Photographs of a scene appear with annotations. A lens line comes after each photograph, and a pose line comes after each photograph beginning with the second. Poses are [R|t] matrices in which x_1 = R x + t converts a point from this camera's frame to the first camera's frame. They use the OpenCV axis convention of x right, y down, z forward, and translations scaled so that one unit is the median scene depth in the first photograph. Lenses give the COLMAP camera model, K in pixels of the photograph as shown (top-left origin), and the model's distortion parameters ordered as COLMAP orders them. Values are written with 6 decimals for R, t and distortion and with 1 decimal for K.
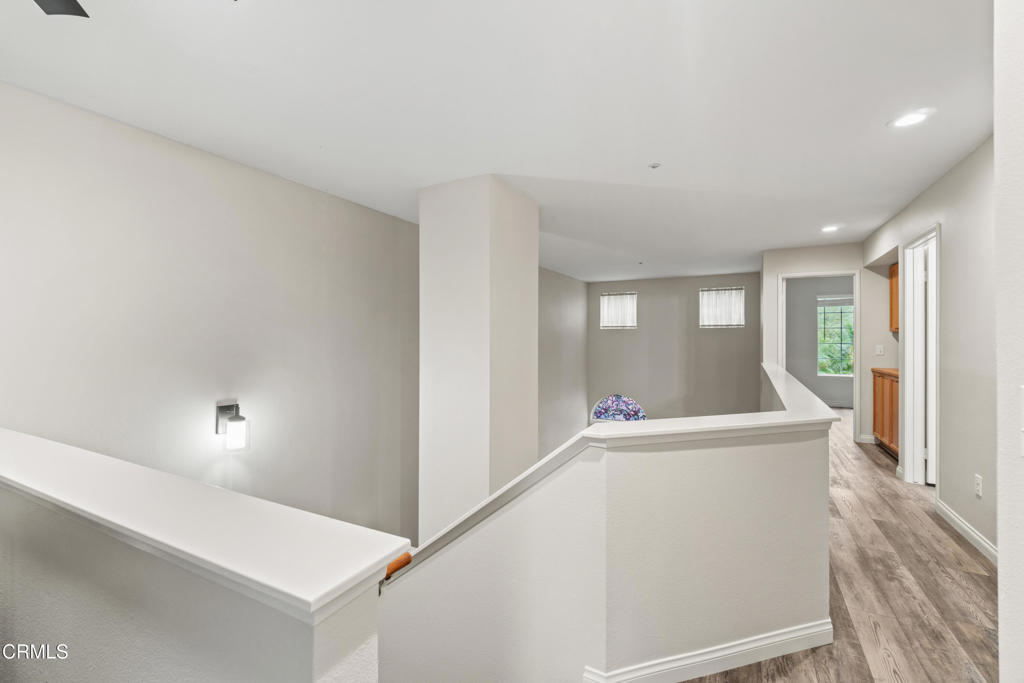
lens RADIAL K [[443.1, 0, 515.0], [0, 443.1, 336.6], [0, 0, 1]] dist [-0.005003, 0.000307]
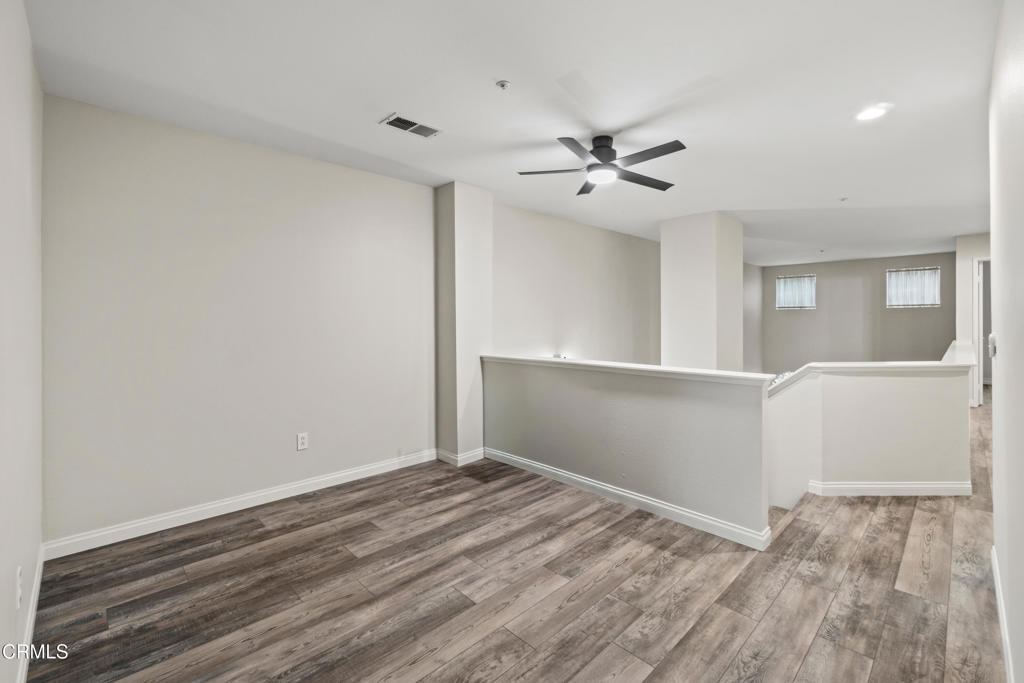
lens RADIAL K [[443.1, 0, 515.2], [0, 443.1, 323.3], [0, 0, 1]] dist [-0.005003, 0.000307]
pose [[0.952692, 0.001604, -0.303934, -0.096539], [0.002382, 0.999916, 0.012743, 0.001070], [0.303929, -0.012864, 0.952608, -0.250549]]
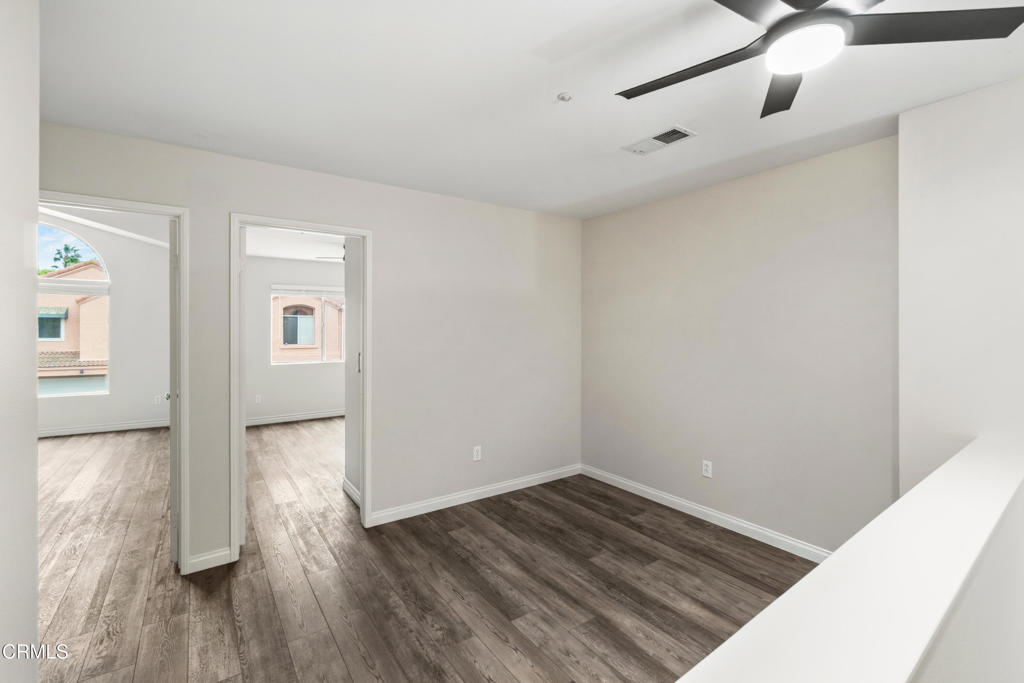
lens RADIAL K [[443.1, 0, 498.2], [0, 443.1, 327.1], [0, 0, 1]] dist [-0.005003, 0.000307]
pose [[-0.467273, -0.002554, -0.884110, 0.043495], [0.005065, 0.999972, -0.005565, -0.015965], [0.884099, -0.007078, -0.467246, 0.082038]]
